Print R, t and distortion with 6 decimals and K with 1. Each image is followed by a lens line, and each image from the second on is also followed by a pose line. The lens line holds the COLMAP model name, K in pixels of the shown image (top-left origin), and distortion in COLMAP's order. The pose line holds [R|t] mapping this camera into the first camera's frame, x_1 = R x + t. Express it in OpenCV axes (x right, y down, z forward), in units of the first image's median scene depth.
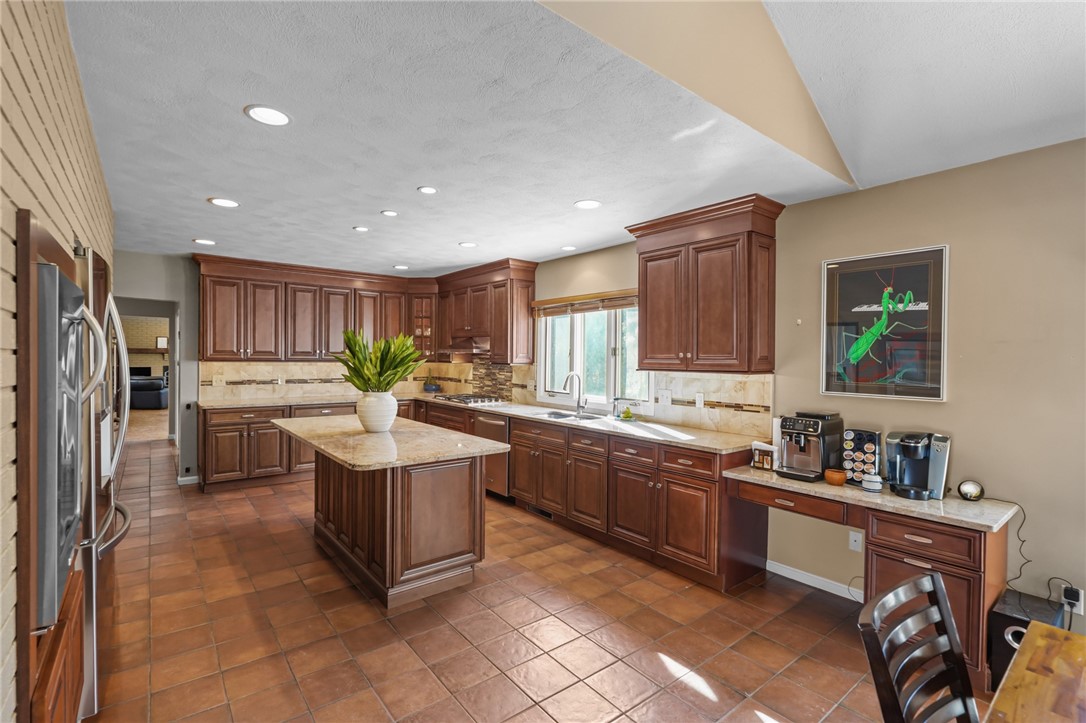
lens RADIAL K [[501.2, 0, 539.2], [0, 501.2, 356.0], [0, 0, 1]] dist [-0.062178, 0.000419]
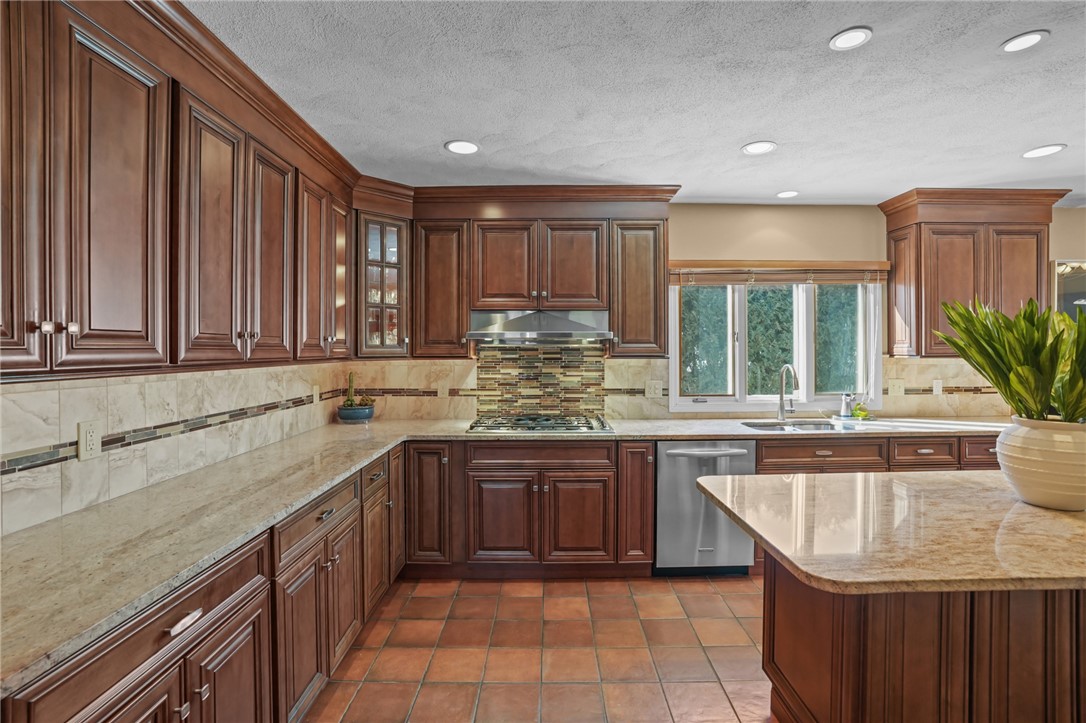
lens RADIAL K [[501.2, 0, 539.2], [0, 501.2, 356.0], [0, 0, 1]] dist [-0.062178, 0.000419]
pose [[0.629248, -0.022313, 0.776884, -0.606554], [0.011413, 0.999745, 0.019469, 0.001429], [-0.777120, -0.003384, 0.629343, 0.698913]]
